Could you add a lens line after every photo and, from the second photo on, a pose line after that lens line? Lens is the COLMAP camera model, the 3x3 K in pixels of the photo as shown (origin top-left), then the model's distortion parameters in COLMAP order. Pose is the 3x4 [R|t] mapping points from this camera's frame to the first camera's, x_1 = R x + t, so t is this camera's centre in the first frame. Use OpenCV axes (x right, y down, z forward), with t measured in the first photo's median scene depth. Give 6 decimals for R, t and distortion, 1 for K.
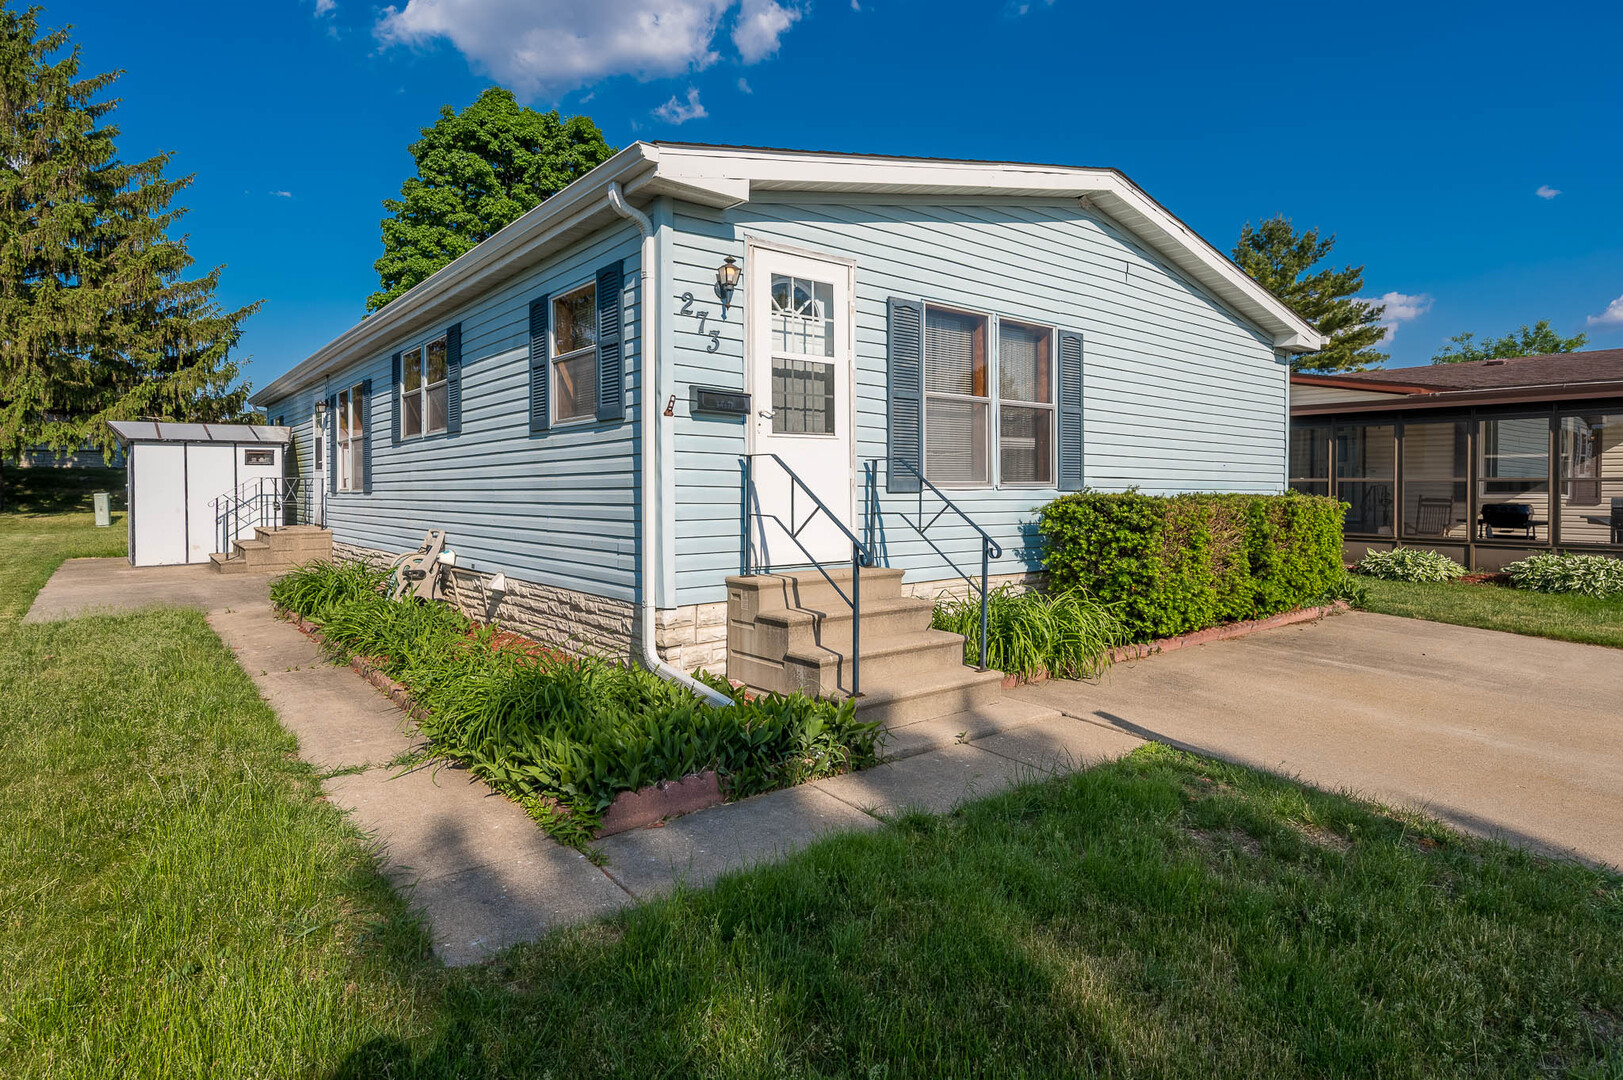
lens RADIAL K [[886.8, 0, 803.8], [0, 886.8, 492.4], [0, 0, 1]] dist [-0.008184, -0.001825]
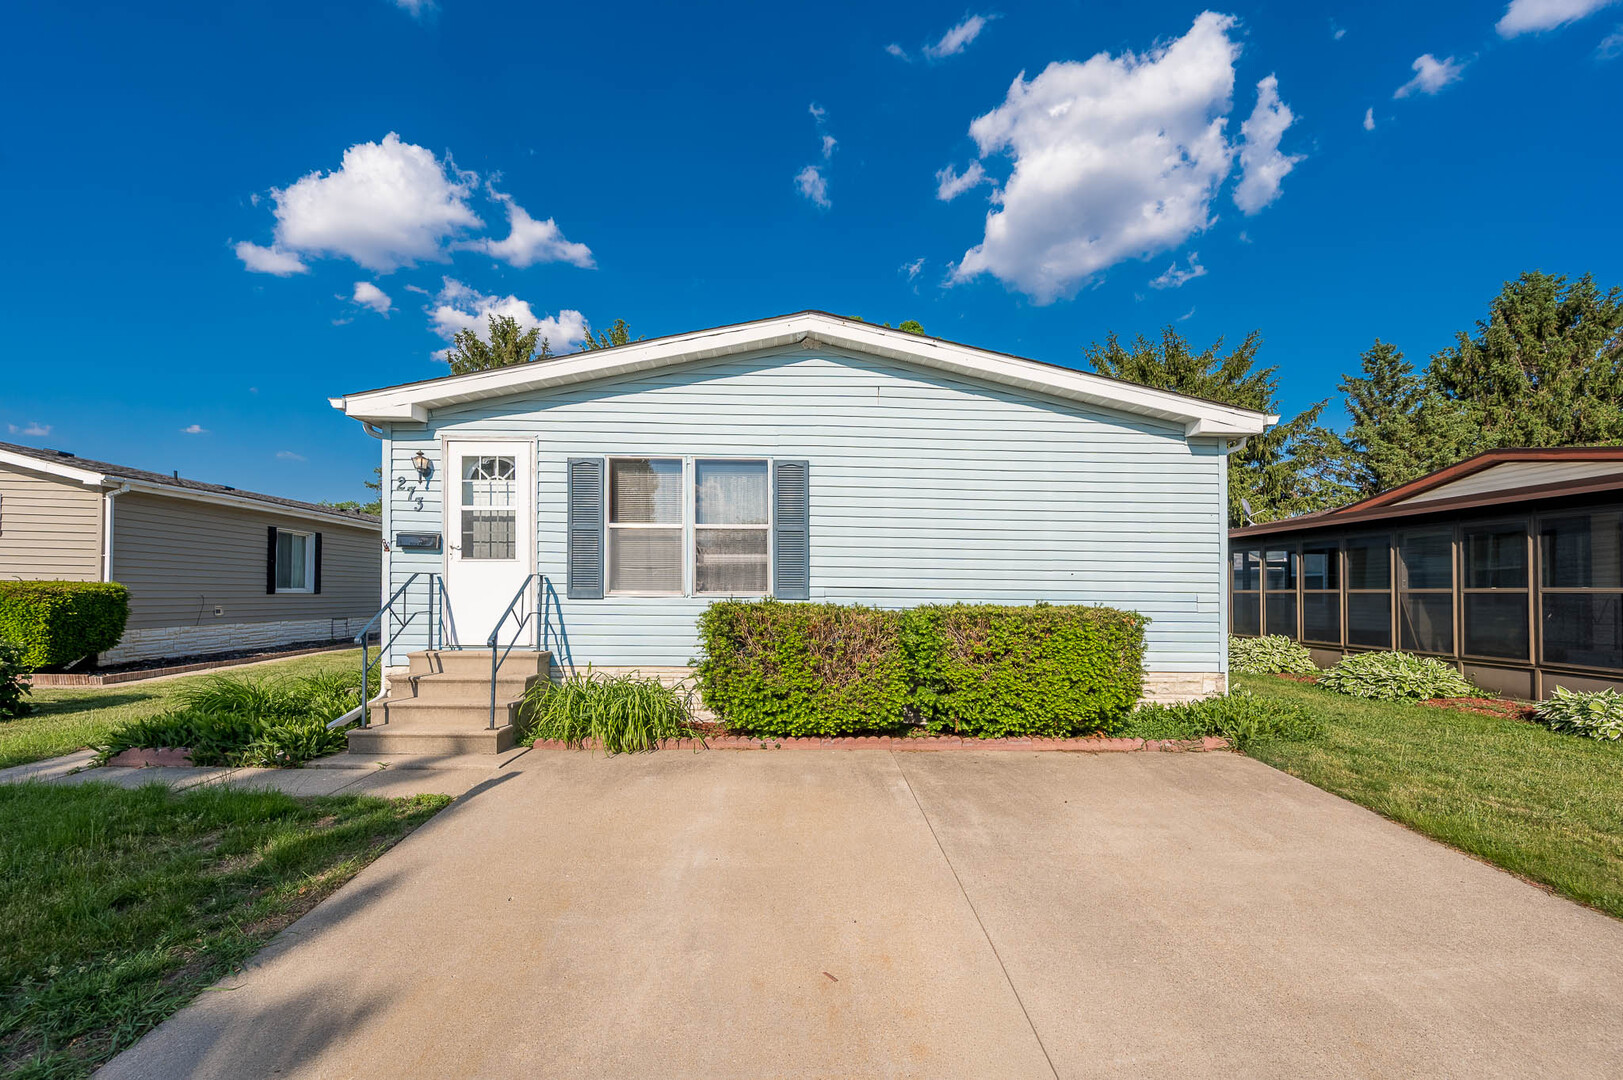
lens RADIAL K [[662.0, 0, 814.7], [0, 662.0, 577.0], [0, 0, 1]] dist [-0.003424, -0.000060]
pose [[0.783555, -0.006639, -0.621287, 1.000545], [-0.009879, 0.999683, -0.023142, -0.012651], [0.621244, 0.024271, 0.783241, 0.411827]]
